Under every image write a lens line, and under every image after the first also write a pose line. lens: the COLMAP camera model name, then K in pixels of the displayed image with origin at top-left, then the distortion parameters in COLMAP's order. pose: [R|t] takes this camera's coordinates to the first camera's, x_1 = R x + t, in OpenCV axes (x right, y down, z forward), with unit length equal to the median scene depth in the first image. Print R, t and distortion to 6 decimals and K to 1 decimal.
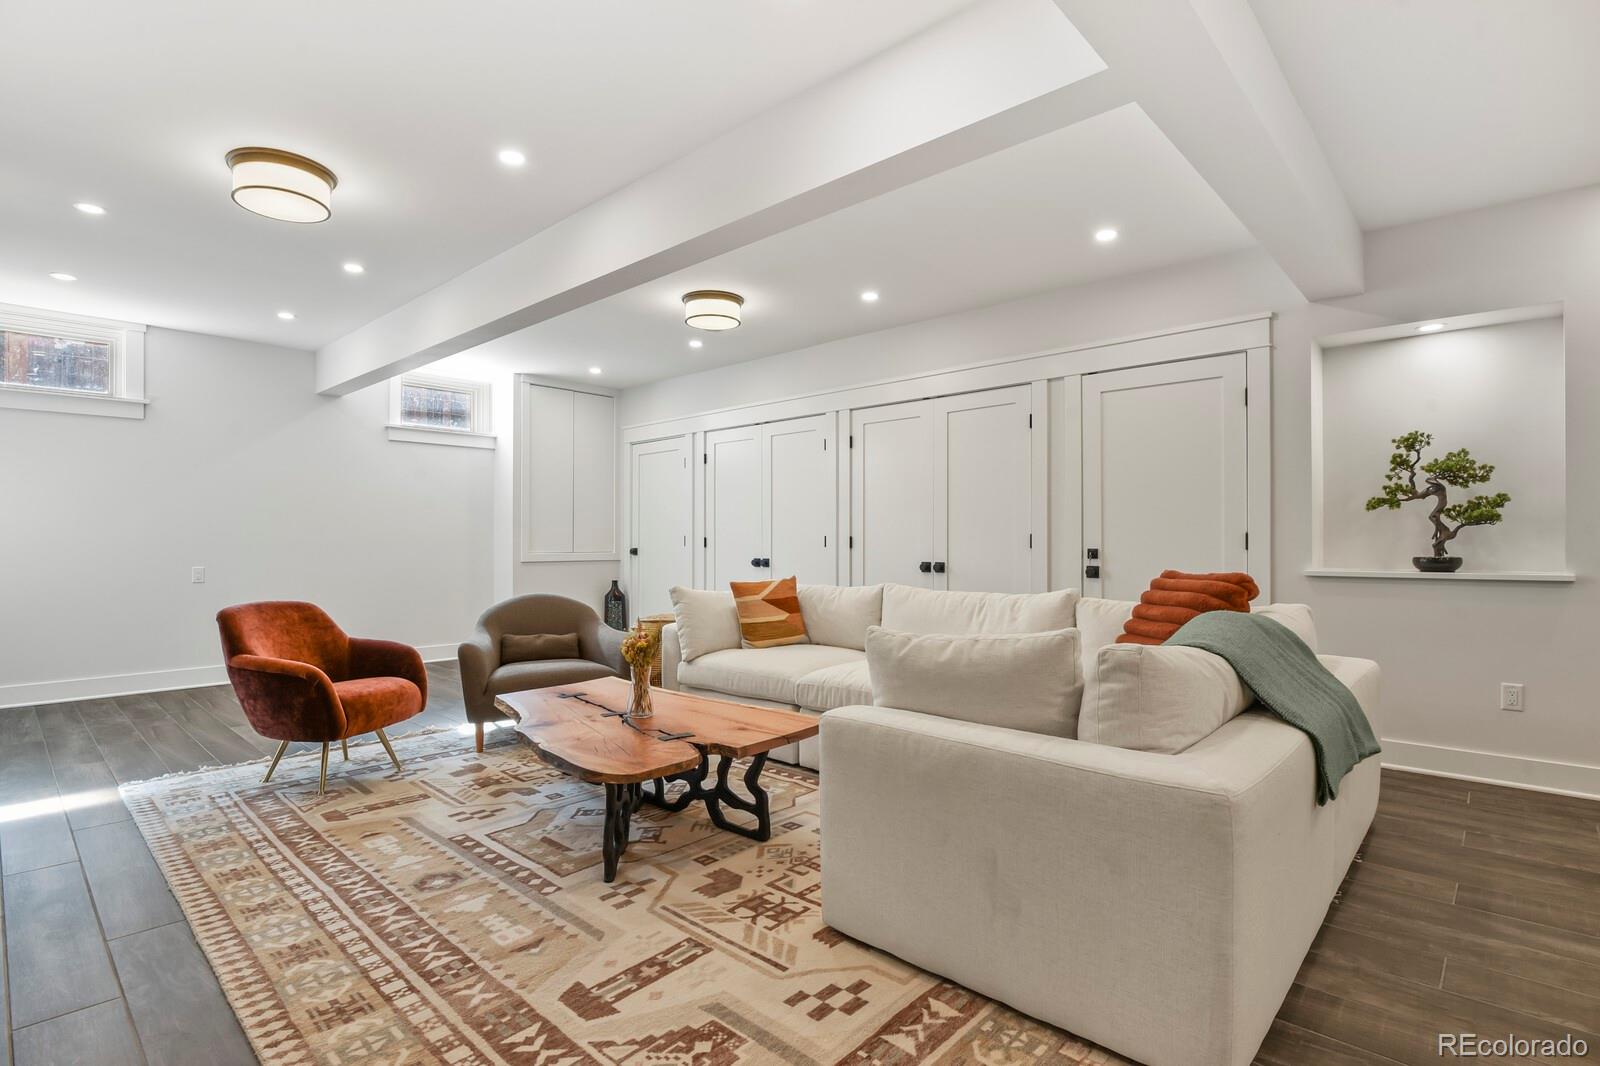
lens RADIAL K [[776.4, 0, 801.0], [0, 776.4, 538.6], [0, 0, 1]] dist [-0.015287, -0.001061]
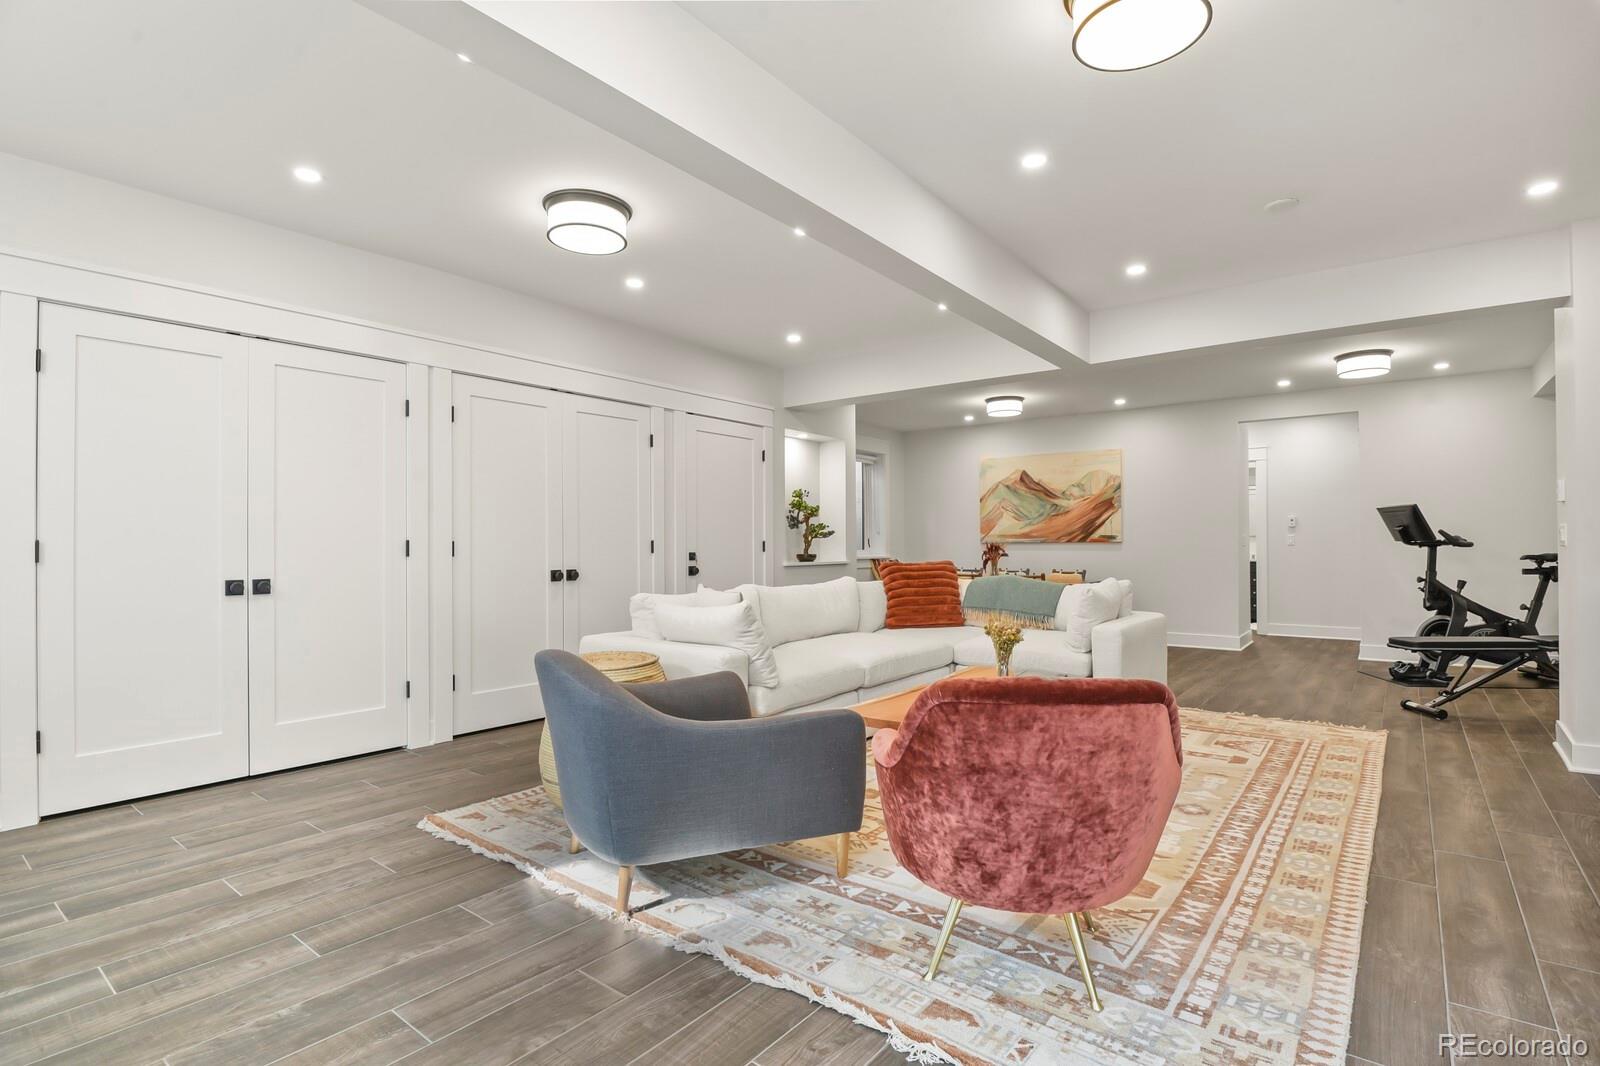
lens RADIAL K [[776.4, 0, 801.0], [0, 776.4, 538.6], [0, 0, 1]] dist [-0.015287, -0.001061]
pose [[-0.085385, 0.009982, 0.996298, -1.277008], [0.000687, 0.999950, -0.009960, 0.004896], [-0.996348, -0.000166, -0.085388, 1.321296]]
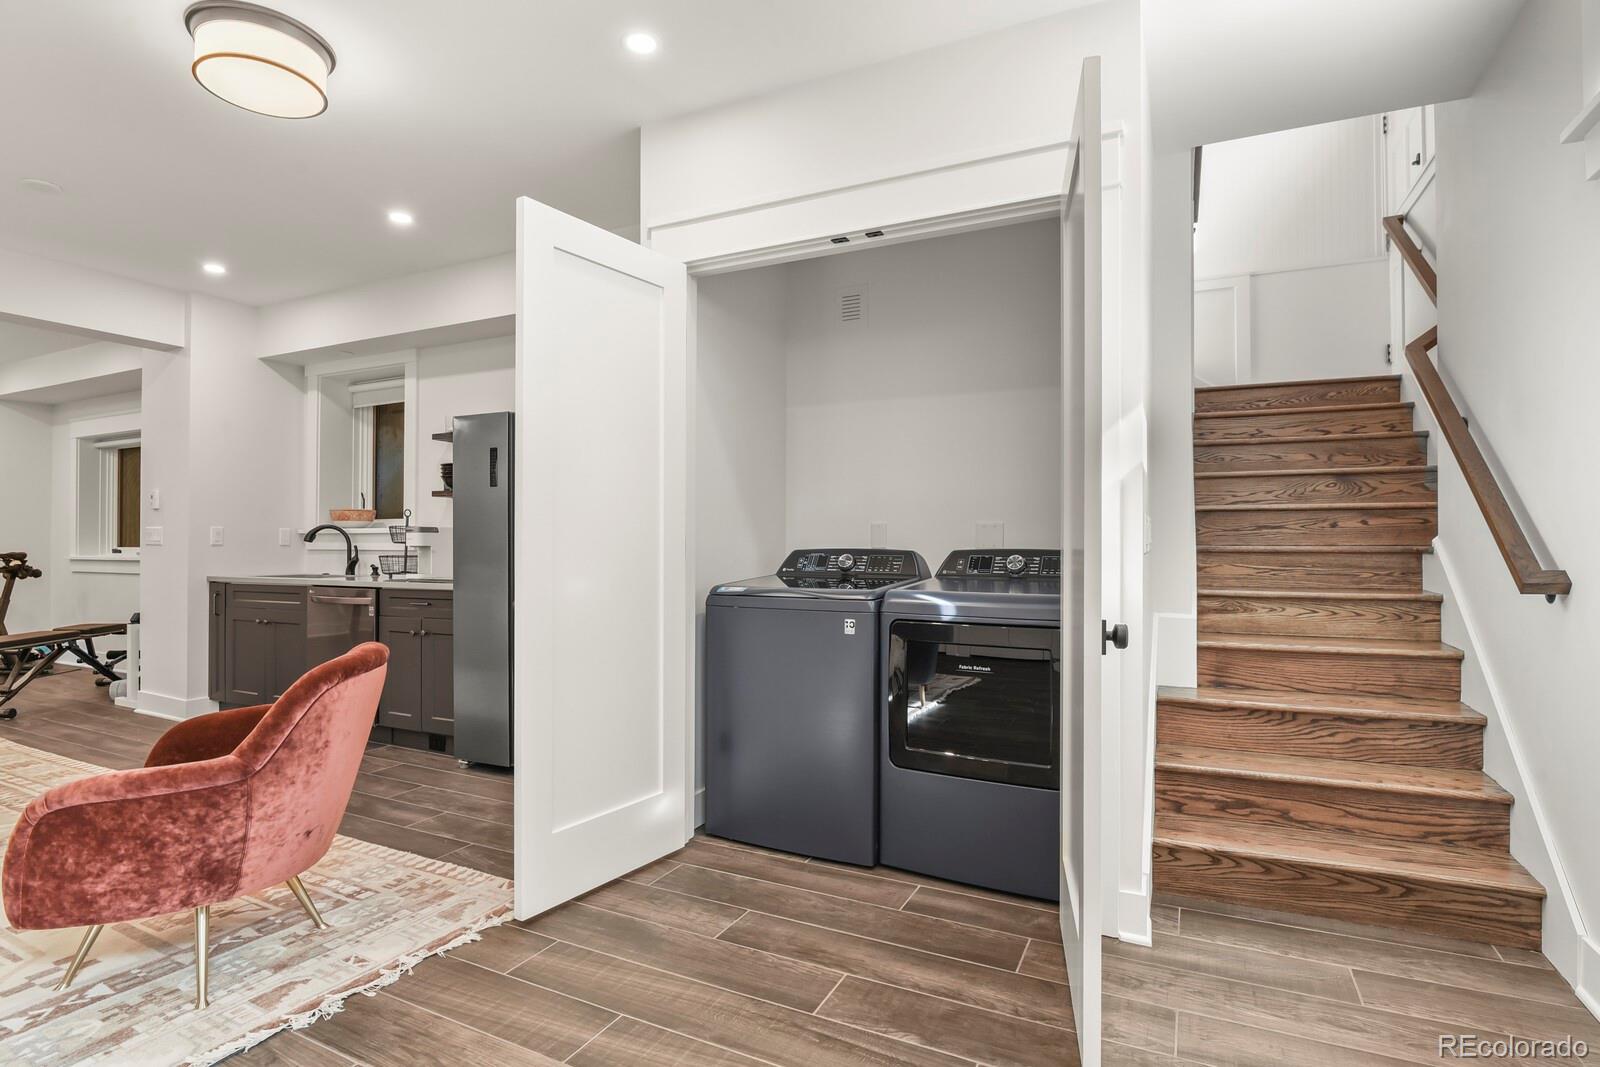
lens RADIAL K [[799.4, 0, 800.0], [0, 799.4, 533.5], [0, 0, 1]] dist [-0.021187, -0.000401]
pose [[-0.959478, -0.003770, -0.281757, -0.942702], [0.000409, 0.999891, -0.014772, 0.005824], [0.281782, -0.014289, -0.959372, 1.837314]]
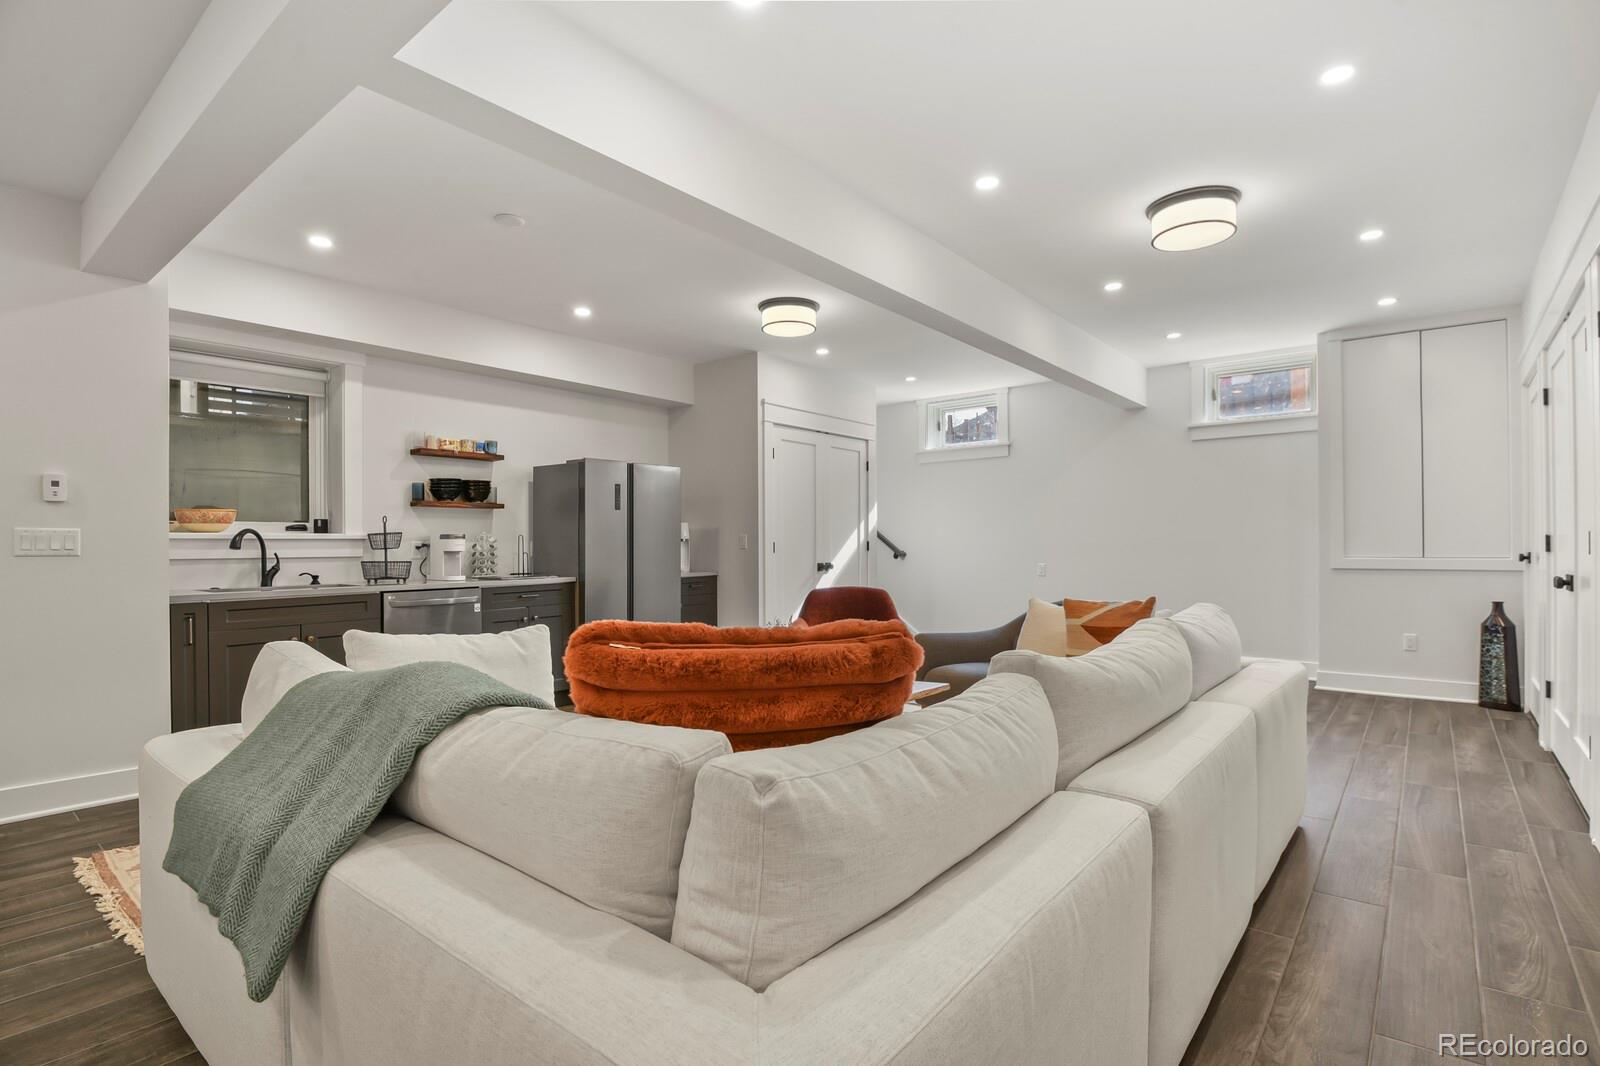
lens RADIAL K [[776.6, 0, 806.7], [0, 776.6, 521.2], [0, 0, 1]] dist [-0.002958, -0.001482]
pose [[0.071598, -0.027276, -0.997061, 0.882633], [0.009829, 0.999597, -0.026640, -0.004375], [0.997385, -0.007893, 0.071837, 0.901903]]
